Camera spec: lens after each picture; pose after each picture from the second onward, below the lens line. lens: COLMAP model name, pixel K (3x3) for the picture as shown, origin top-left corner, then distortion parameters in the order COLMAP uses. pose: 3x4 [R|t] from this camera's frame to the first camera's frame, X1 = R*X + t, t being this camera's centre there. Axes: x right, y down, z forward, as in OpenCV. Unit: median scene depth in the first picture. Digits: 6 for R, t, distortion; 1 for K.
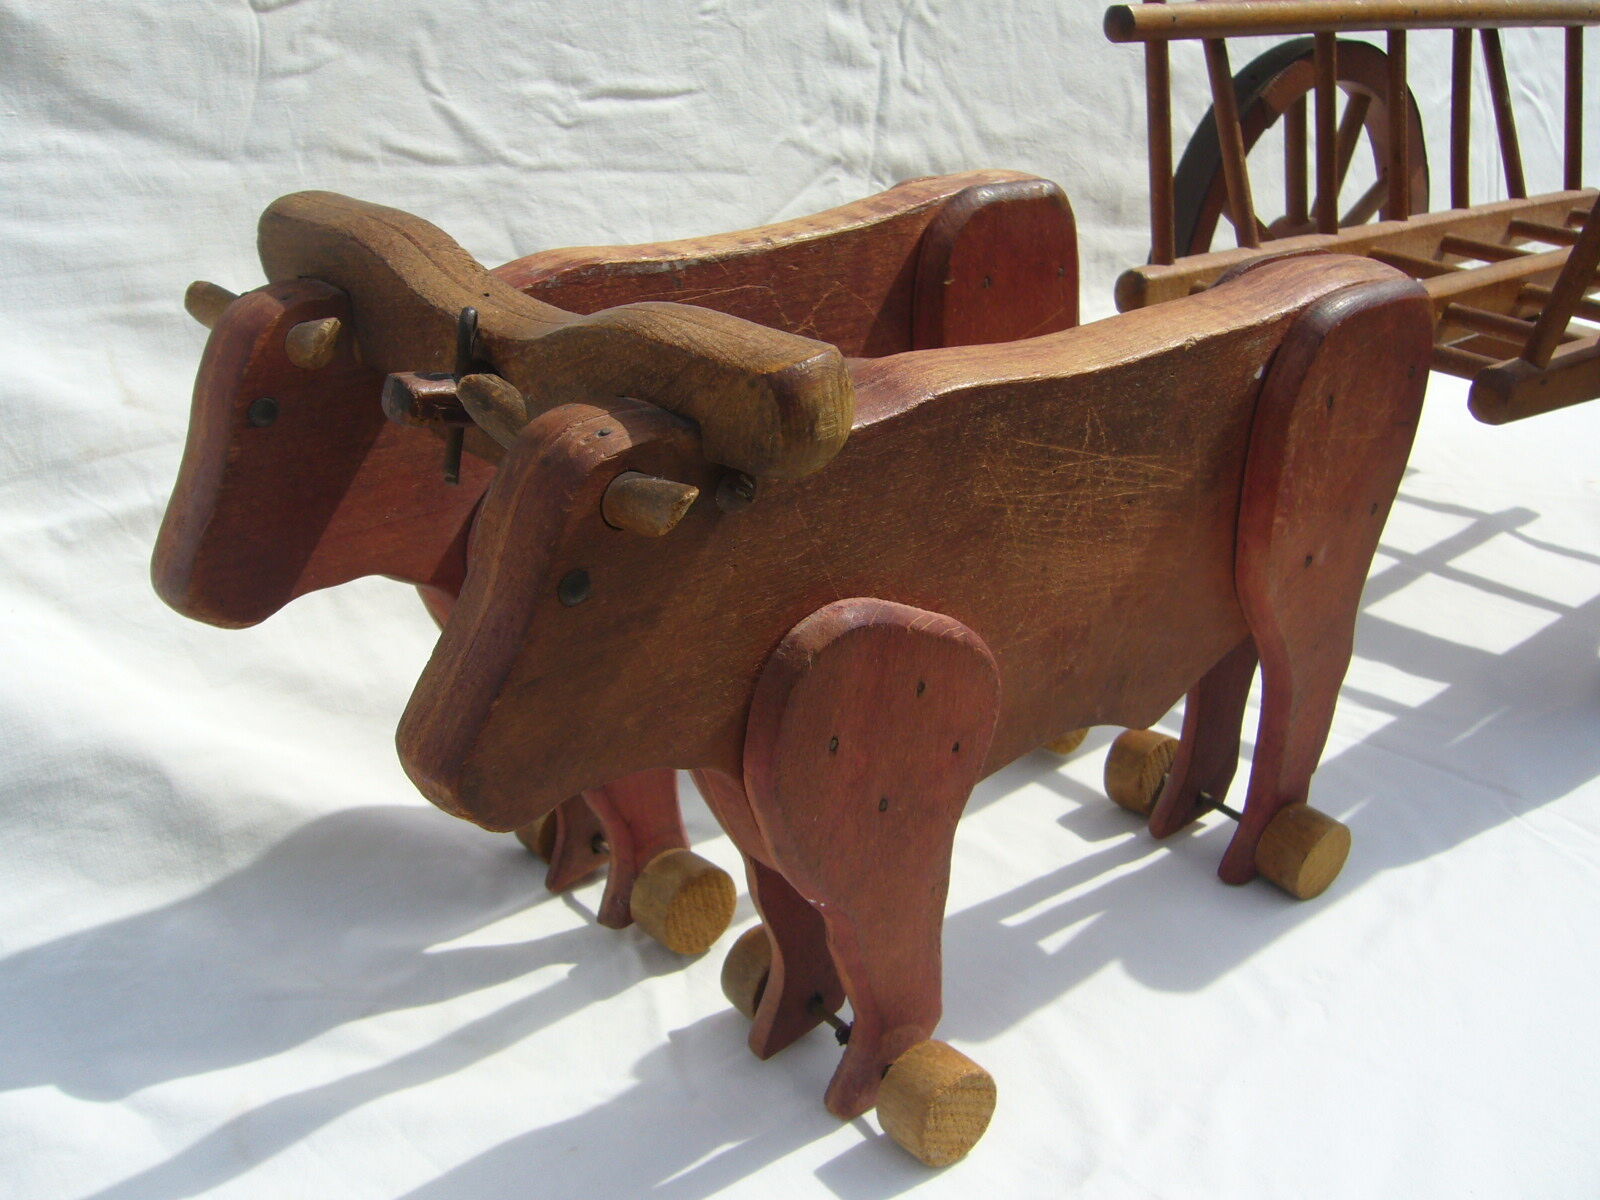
lens RADIAL K [[1735.6, 0, 801.5], [0, 1735.6, 595.0], [0, 0, 1]] dist [-0.051682, 0.000000]
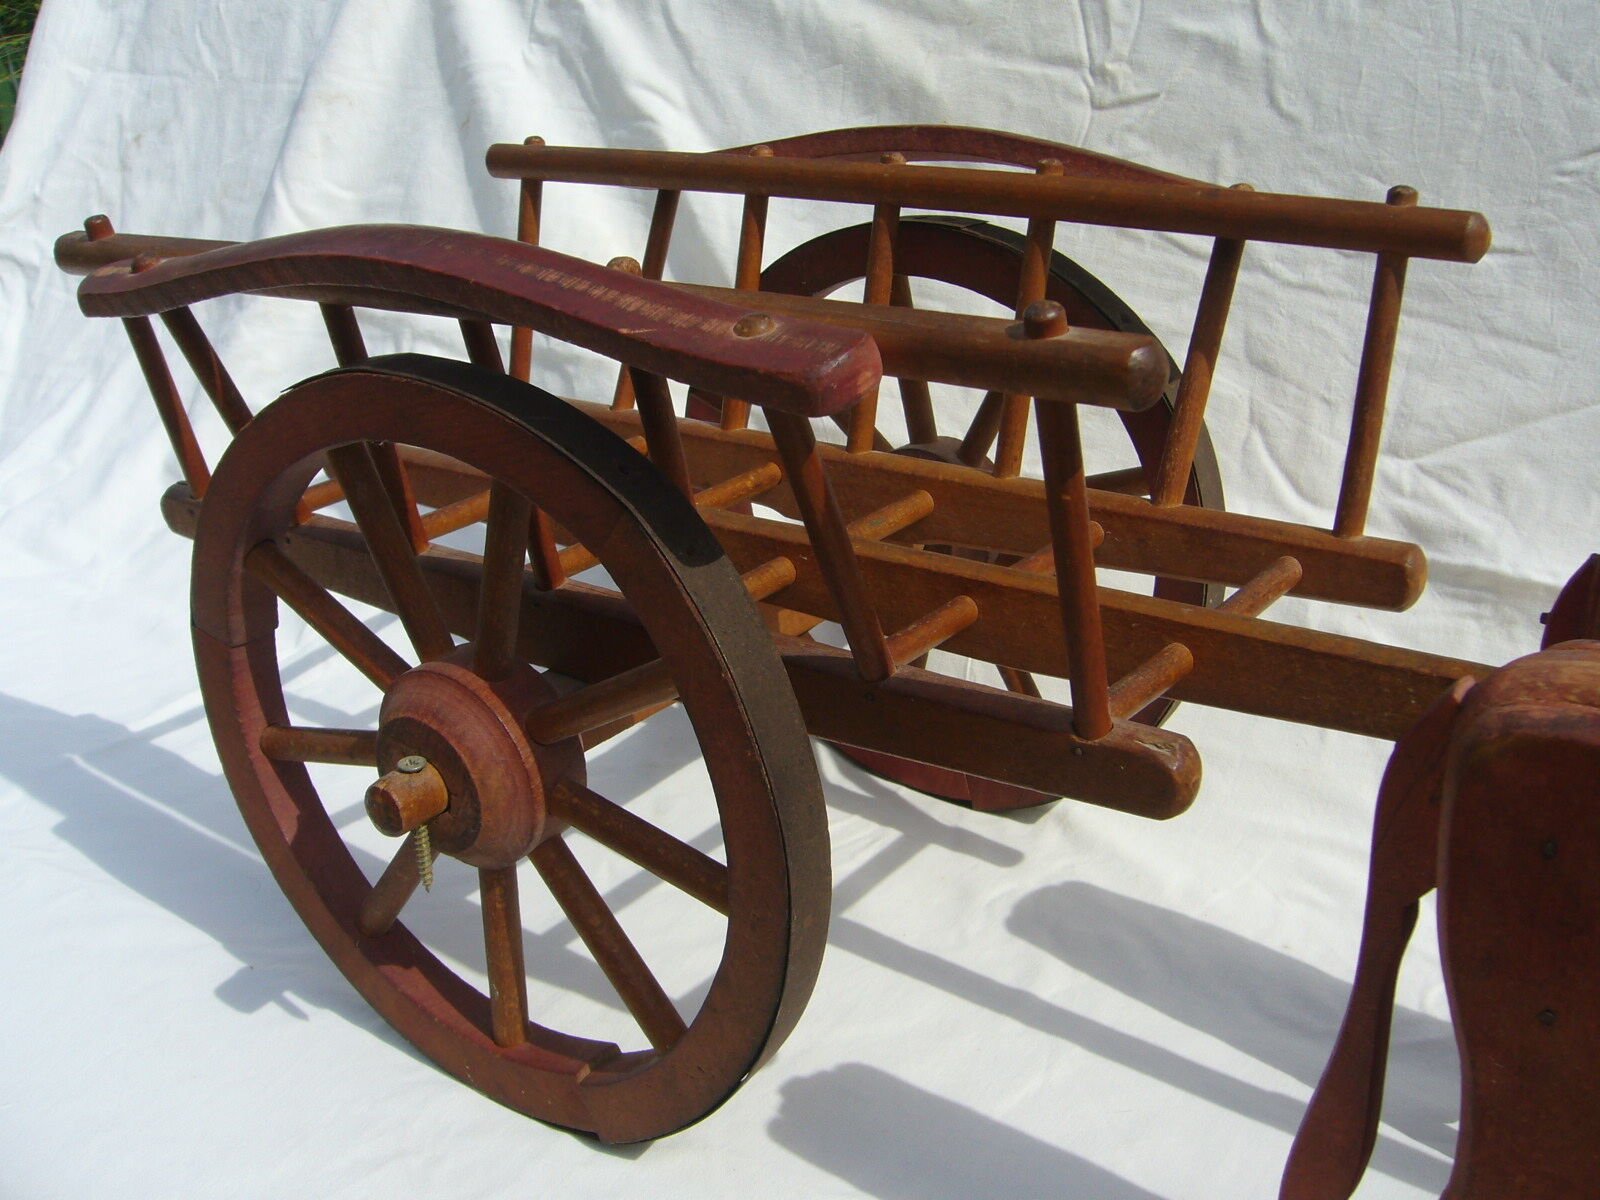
lens RADIAL K [[1735.6, 0, 835.8], [0, 1735.6, 548.7], [0, 0, 1]] dist [-0.051682, 0.000000]
pose [[0.267561, 0.315686, -0.910359, 0.727213], [-0.393001, 0.898399, 0.196033, -0.185949], [0.879751, 0.305322, 0.364441, 0.392011]]
